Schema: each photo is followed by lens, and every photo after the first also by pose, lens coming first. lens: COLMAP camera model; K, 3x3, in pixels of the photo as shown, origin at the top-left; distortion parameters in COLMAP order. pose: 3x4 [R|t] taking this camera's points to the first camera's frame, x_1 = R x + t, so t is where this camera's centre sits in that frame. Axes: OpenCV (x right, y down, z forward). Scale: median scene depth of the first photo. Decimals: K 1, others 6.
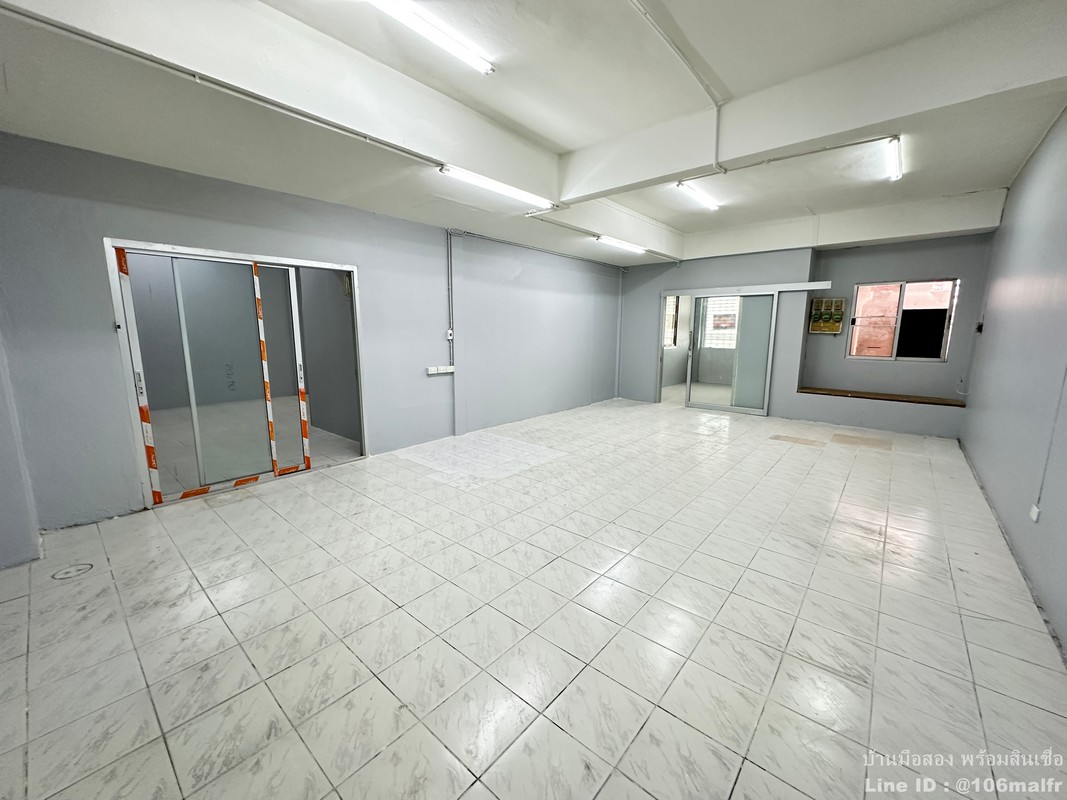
lens RADIAL K [[427.7, 0, 533.5], [0, 427.7, 400.0], [0, 0, 1]] dist [-0.000908, 0.000725]
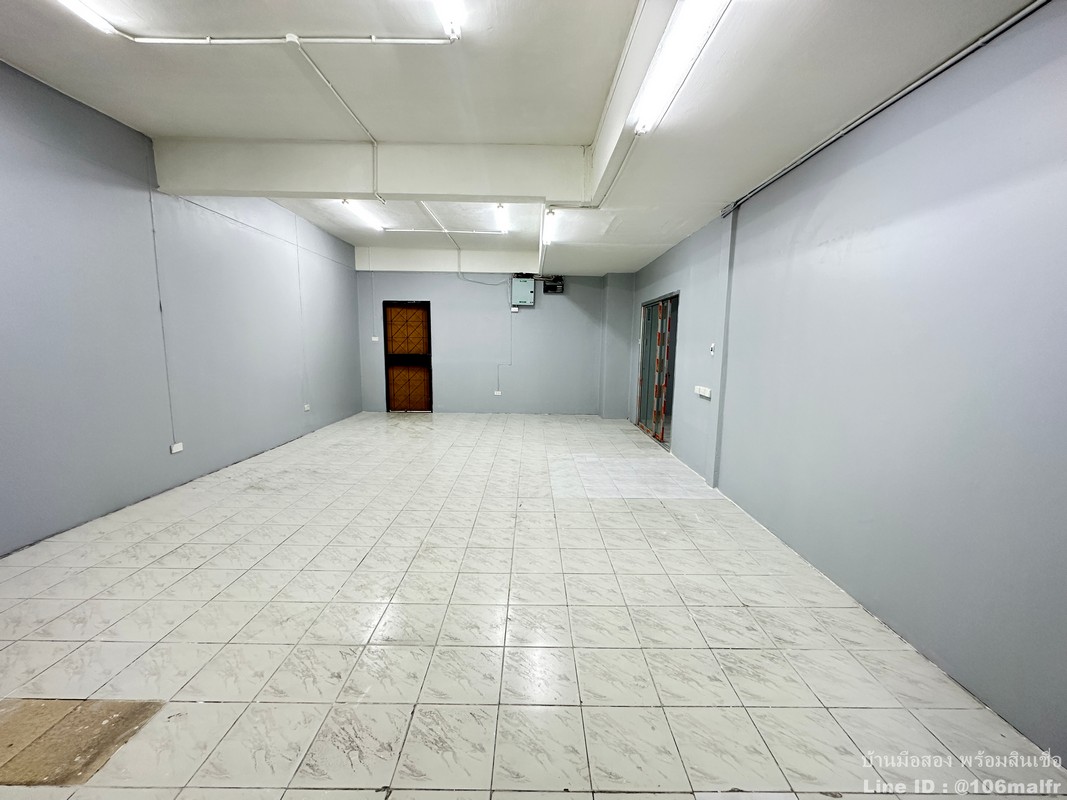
lens RADIAL K [[427.7, 0, 533.5], [0, 427.7, 400.0], [0, 0, 1]] dist [-0.000908, 0.000725]
pose [[-0.756086, 0.071696, -0.650533, 0.676436], [-0.127352, 0.958865, 0.253693, -0.266504], [0.641962, 0.274660, -0.715854, 1.655936]]
